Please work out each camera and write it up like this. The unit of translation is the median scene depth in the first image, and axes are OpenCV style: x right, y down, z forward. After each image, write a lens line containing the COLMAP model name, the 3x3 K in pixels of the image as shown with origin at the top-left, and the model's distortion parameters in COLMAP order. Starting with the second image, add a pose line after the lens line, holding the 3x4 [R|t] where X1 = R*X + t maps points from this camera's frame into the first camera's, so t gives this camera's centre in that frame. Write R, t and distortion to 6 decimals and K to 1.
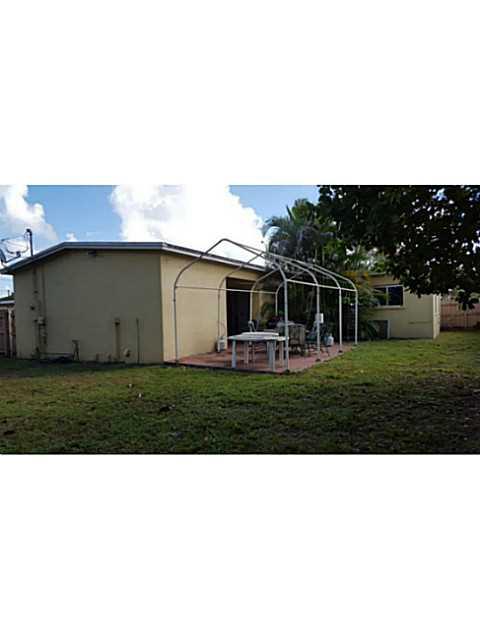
lens RADIAL K [[493.4, 0, 240.0], [0, 493.4, 319.5], [0, 0, 1]] dist [0.119041, -0.194494]
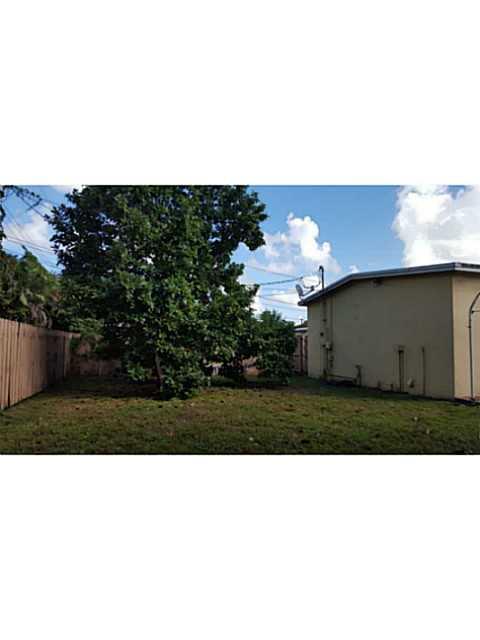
lens RADIAL K [[494.2, 0, 240.0], [0, 494.2, 320.0], [0, 0, 1]] dist [0.119041, -0.194494]
pose [[0.578010, -0.021754, -0.815740, 0.382453], [-0.039880, 0.997697, -0.054864, 0.013312], [0.815055, 0.064243, 0.575811, 0.189726]]
